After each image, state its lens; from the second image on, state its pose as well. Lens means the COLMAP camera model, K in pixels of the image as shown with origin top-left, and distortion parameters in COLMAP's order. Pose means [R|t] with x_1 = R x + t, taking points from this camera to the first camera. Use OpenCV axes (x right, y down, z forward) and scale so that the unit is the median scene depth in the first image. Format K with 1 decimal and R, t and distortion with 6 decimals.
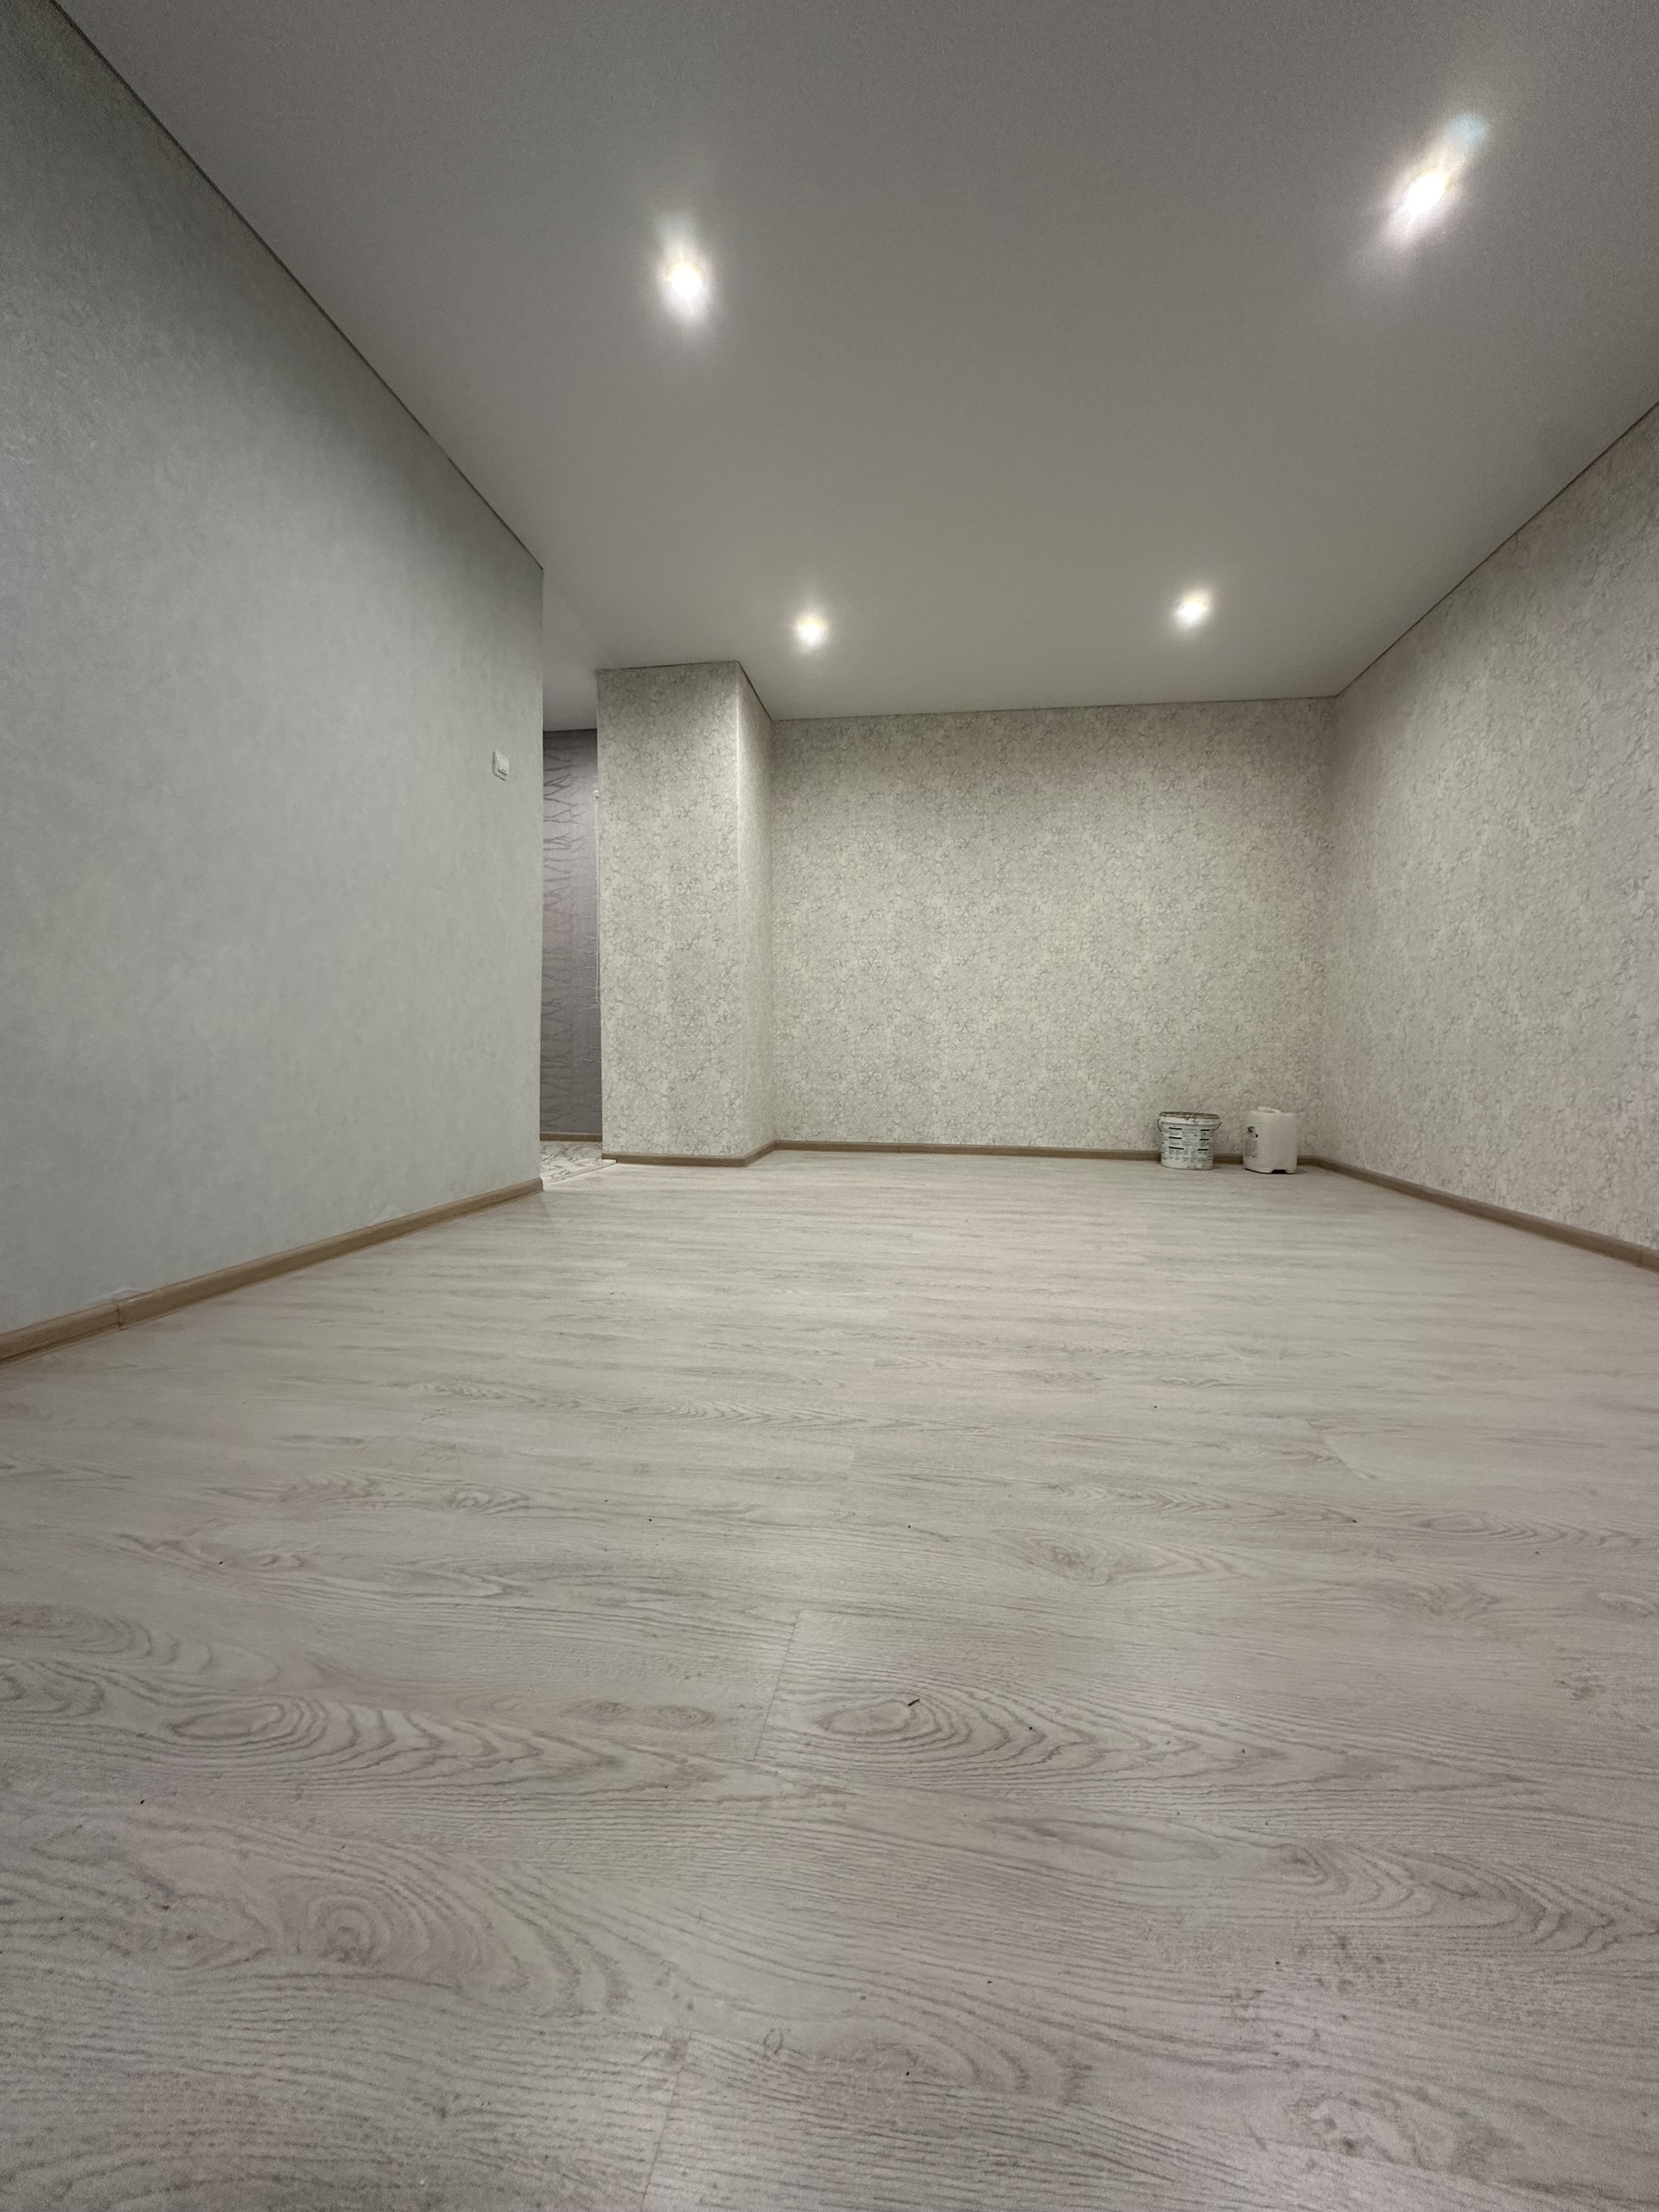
lens RADIAL K [[880.0, 0, 831.6], [0, 880.0, 1104.1], [0, 0, 1]] dist [-0.001753, 0.000551]
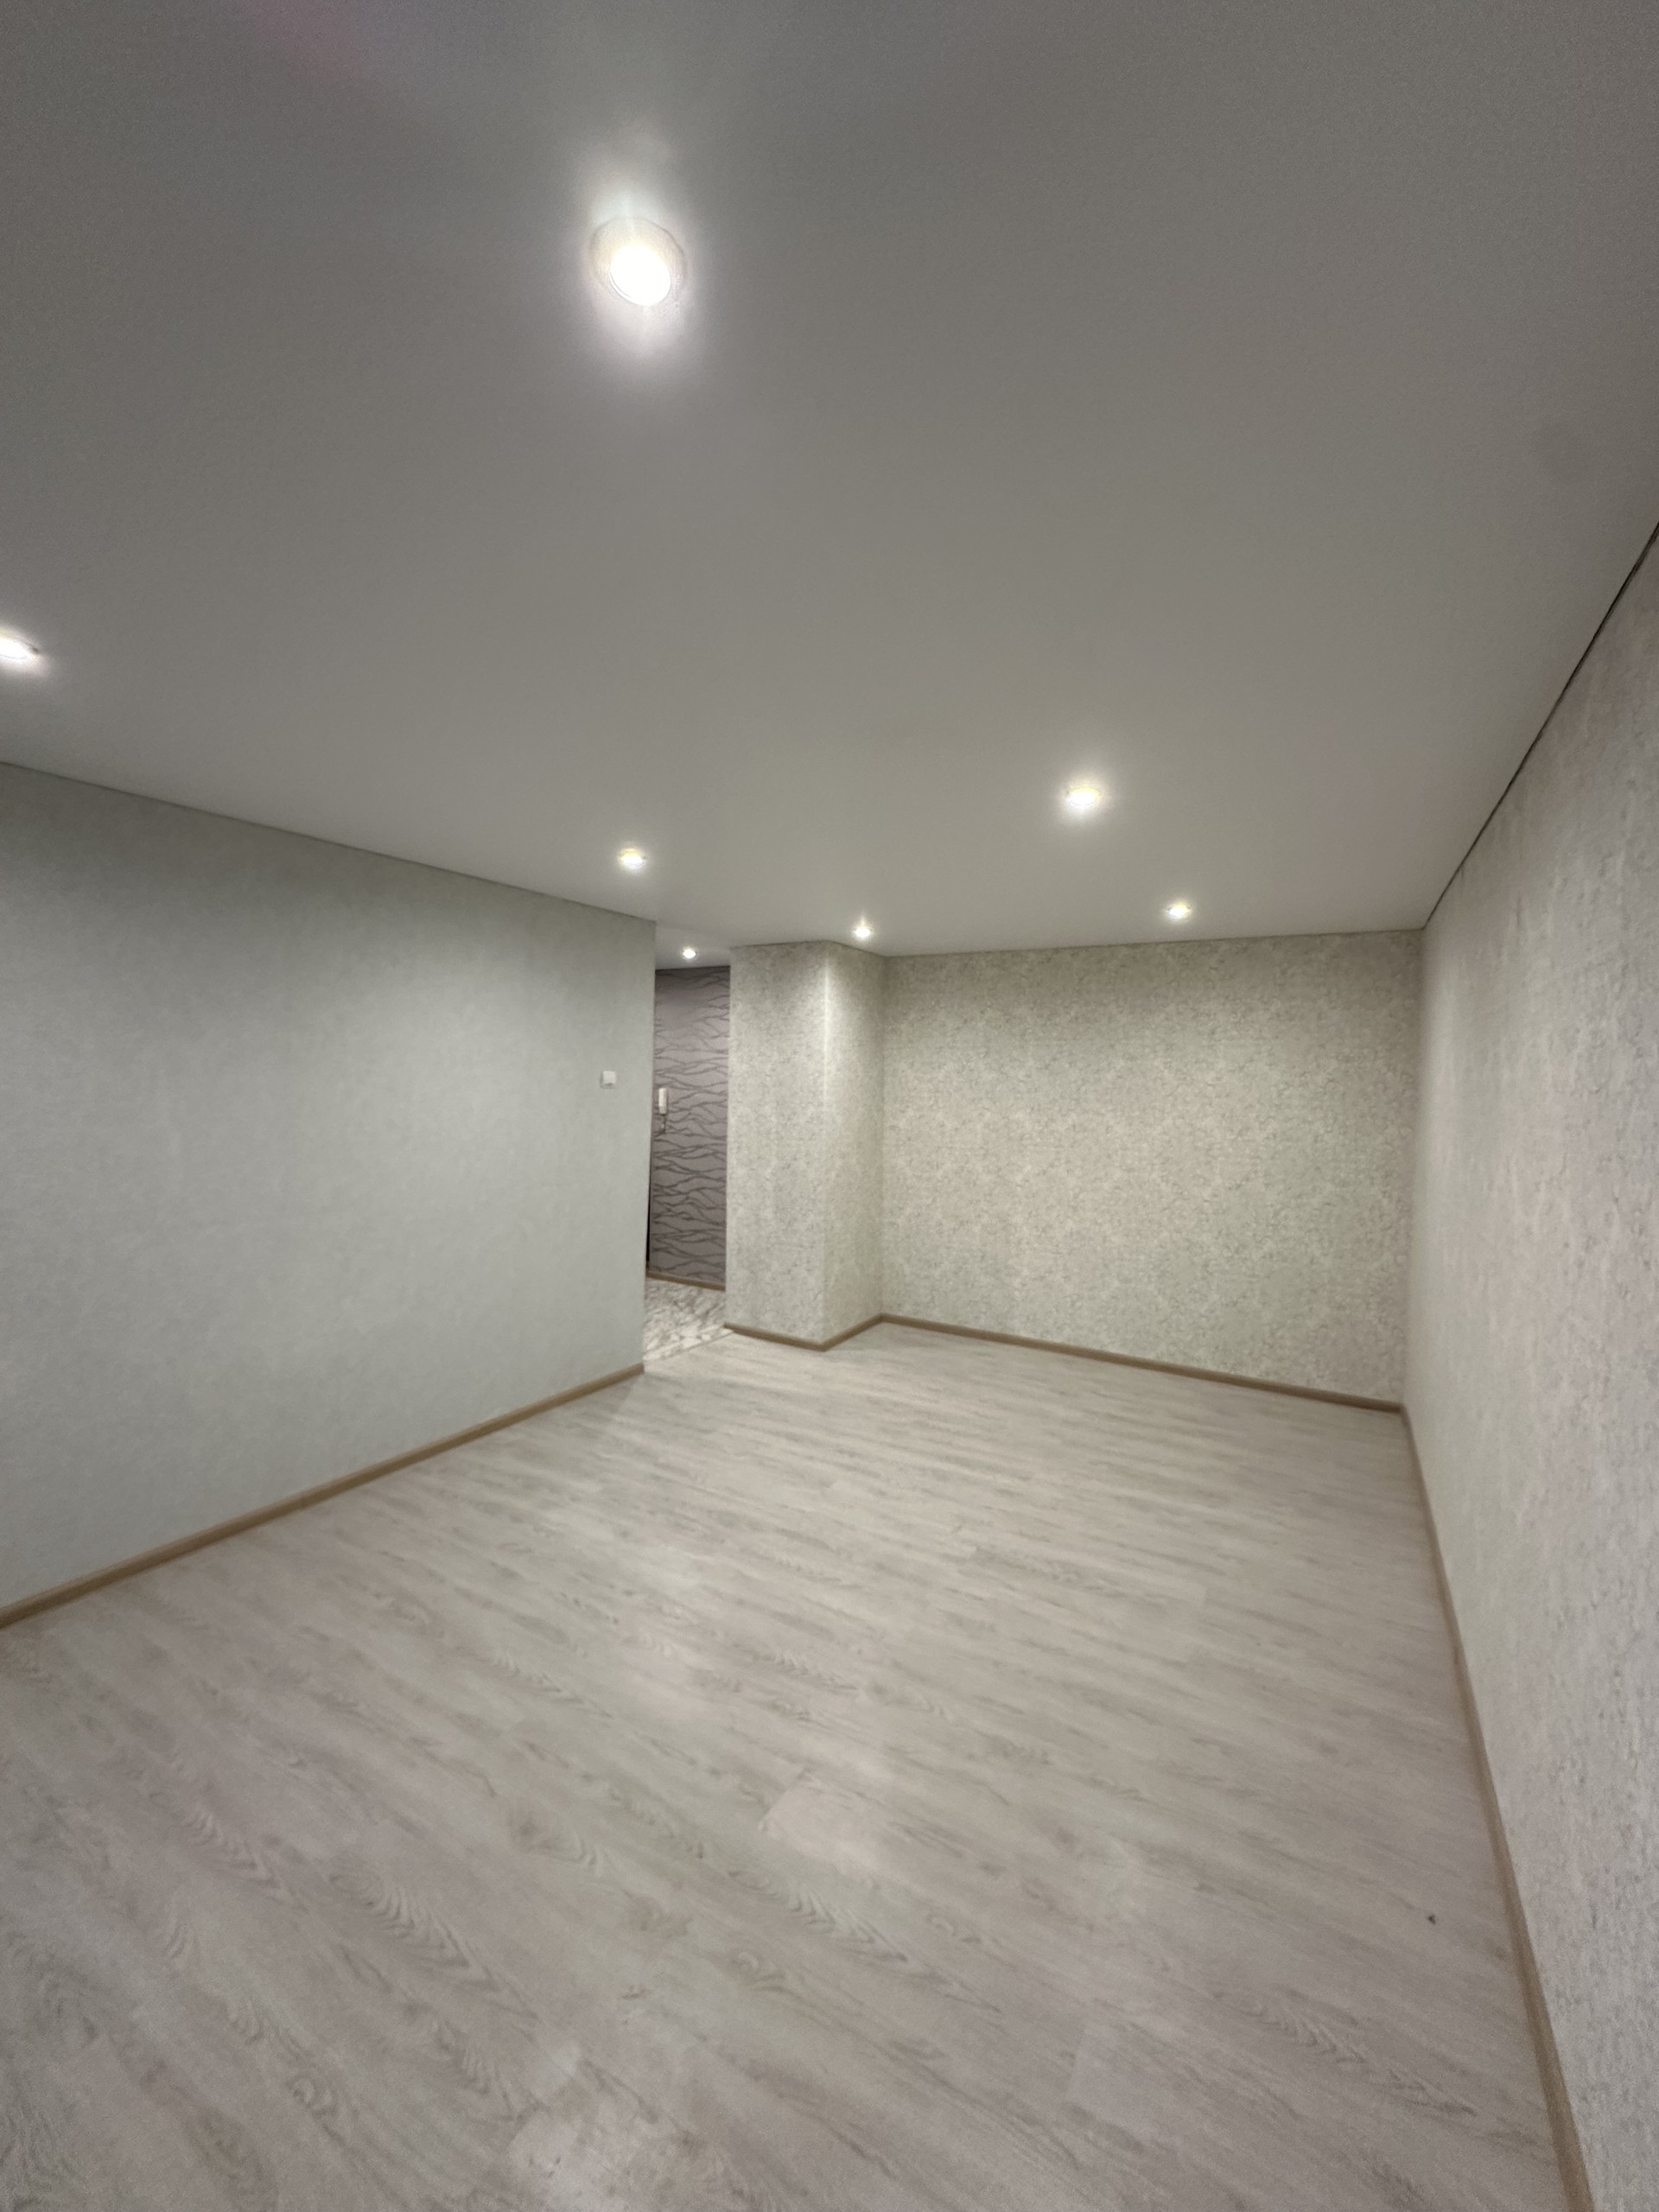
lens RADIAL K [[886.1, 0, 831.2], [0, 886.1, 1100.9], [0, 0, 1]] dist [-0.001417, 0.000177]
pose [[0.929180, 0.020750, -0.369044, 0.323558], [-0.036575, 0.998685, -0.035935, -0.210036], [0.367813, 0.046888, 0.928717, -0.126363]]
